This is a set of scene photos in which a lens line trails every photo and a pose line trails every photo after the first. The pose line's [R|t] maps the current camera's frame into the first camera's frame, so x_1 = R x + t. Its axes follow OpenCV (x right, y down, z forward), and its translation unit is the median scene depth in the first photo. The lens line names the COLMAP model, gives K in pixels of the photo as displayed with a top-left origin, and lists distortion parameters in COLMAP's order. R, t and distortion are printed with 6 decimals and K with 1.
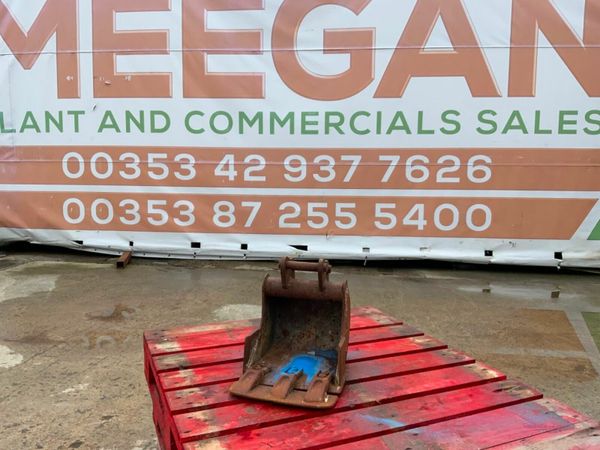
lens RADIAL K [[501.3, 0, 300.0], [0, 501.3, 225.0], [0, 0, 1]] dist [0.062324, -0.128632]
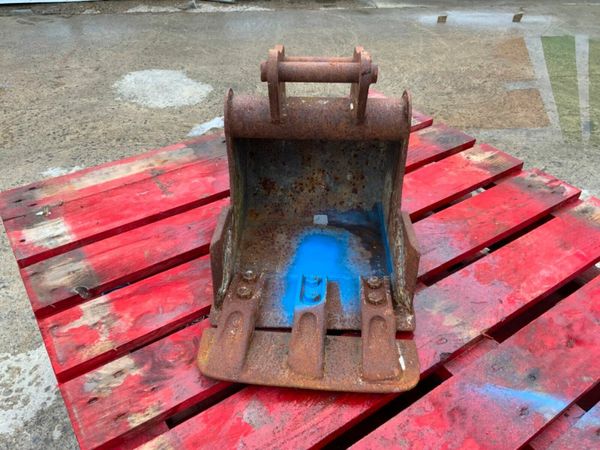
lens RADIAL K [[501.3, 0, 300.0], [0, 501.3, 225.0], [0, 0, 1]] dist [0.062324, -0.128632]
pose [[0.981809, -0.130064, 0.138330, -0.076749], [0.043367, 0.862891, 0.503526, -0.020459], [-0.184854, -0.488367, 0.852835, 0.517929]]
